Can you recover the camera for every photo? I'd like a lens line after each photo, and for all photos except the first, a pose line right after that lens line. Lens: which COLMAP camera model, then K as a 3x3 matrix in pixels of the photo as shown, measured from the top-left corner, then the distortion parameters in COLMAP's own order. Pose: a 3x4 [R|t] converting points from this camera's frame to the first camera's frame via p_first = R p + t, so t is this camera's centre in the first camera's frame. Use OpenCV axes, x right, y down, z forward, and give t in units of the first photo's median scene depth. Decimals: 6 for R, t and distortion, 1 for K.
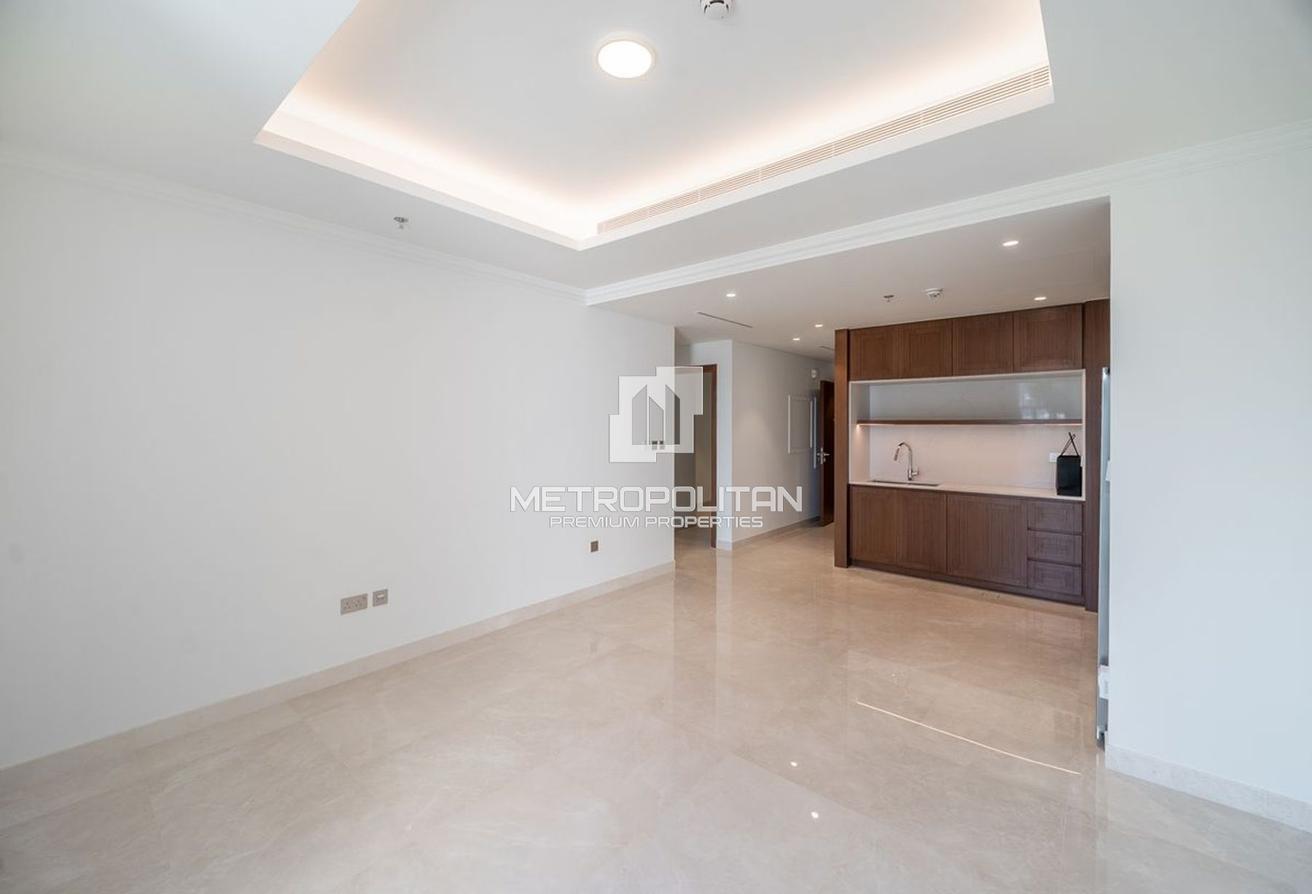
lens RADIAL K [[529.9, 0, 649.3], [0, 529.9, 427.6], [0, 0, 1]] dist [0.000099, -0.000054]
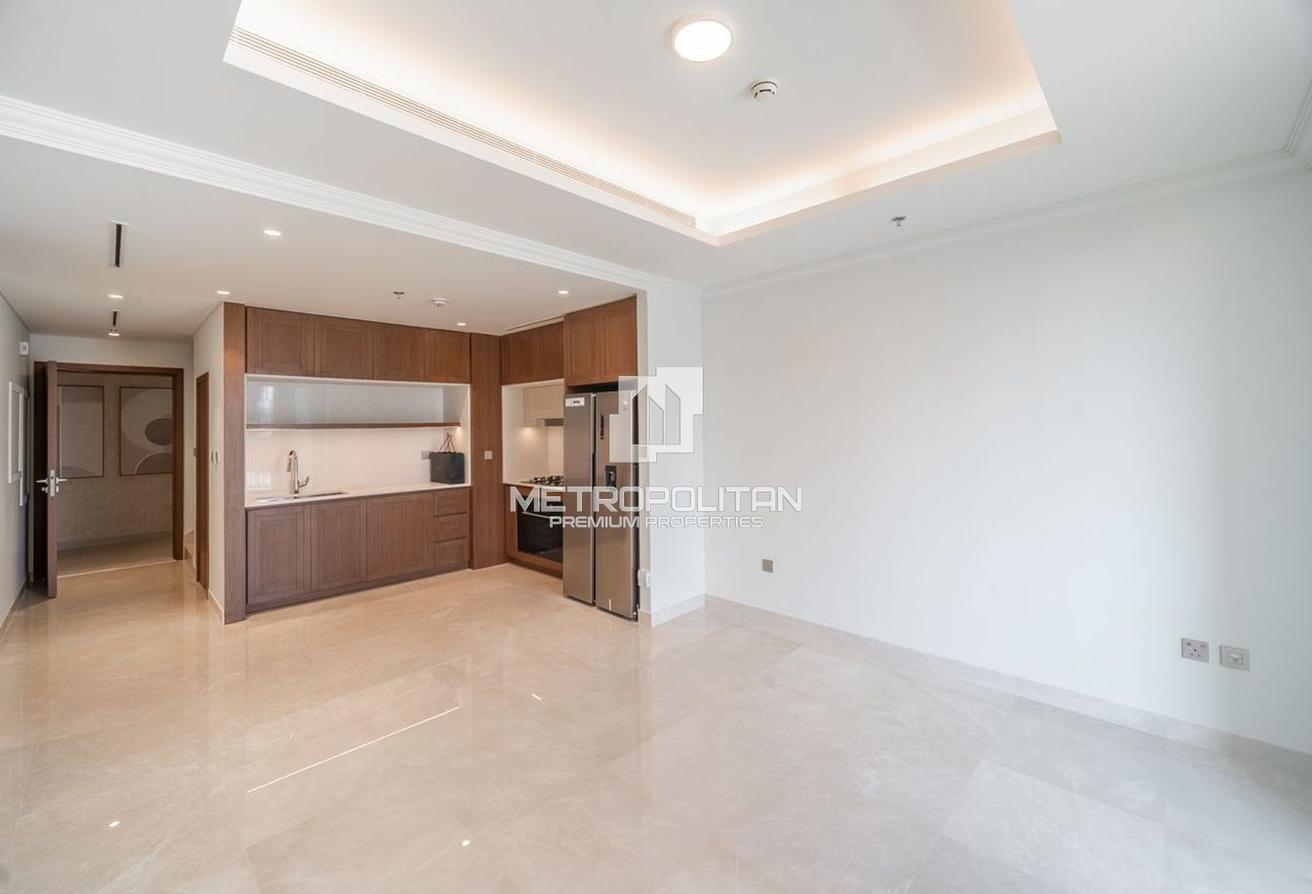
lens RADIAL K [[539.8, 0, 649.9], [0, 539.8, 415.0], [0, 0, 1]] dist [-0.002444, -0.000553]
pose [[0.061211, 0.013461, 0.998034, -0.447227], [0.019303, 0.999706, -0.014667, -0.006203], [-0.997938, 0.020163, 0.060933, 0.454631]]
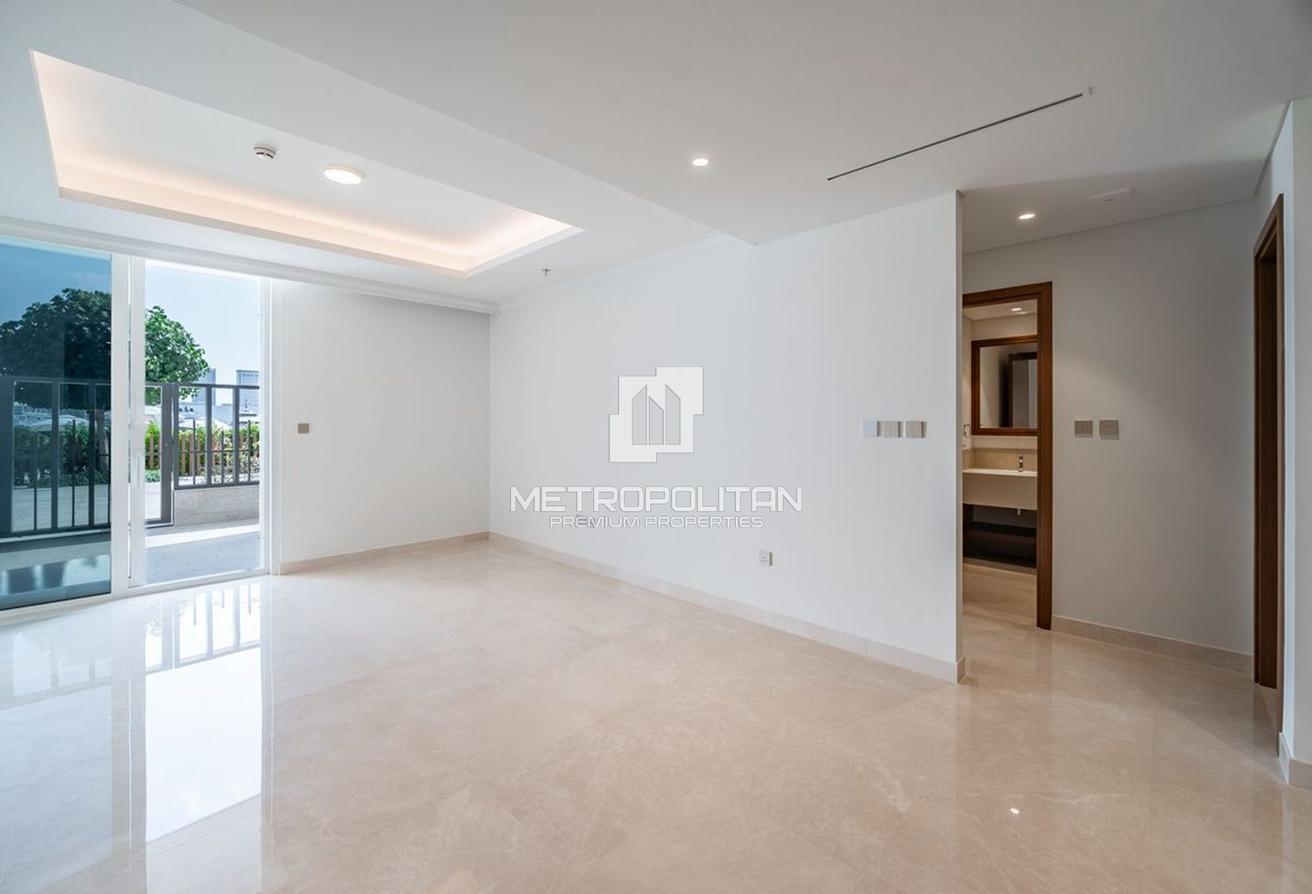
lens RADIAL K [[529.9, 0, 649.3], [0, 529.9, 427.6], [0, 0, 1]] dist [0.000099, -0.000054]
pose [[-0.056782, 0.008429, -0.998351, 0.683517], [-0.006724, 0.999938, 0.008825, 0.031845], [0.998364, 0.007214, -0.056722, 0.901479]]
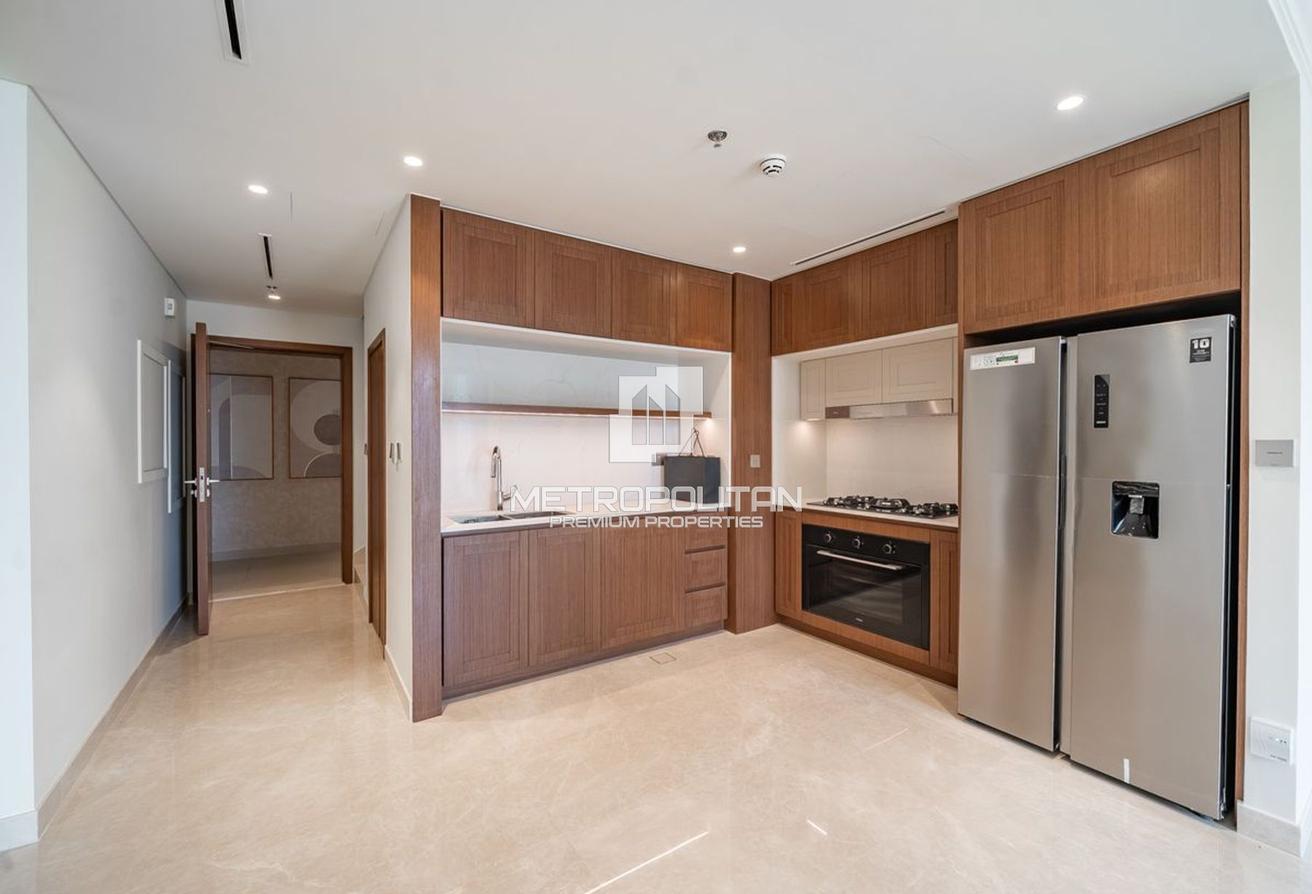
lens RADIAL K [[525.5, 0, 646.4], [0, 525.5, 445.4], [0, 0, 1]] dist [-0.001339, -0.000236]
pose [[0.258619, -0.007300, 0.965952, -0.032663], [0.006273, 0.999963, 0.005877, 0.031499], [-0.965959, 0.004539, 0.258655, 0.866162]]
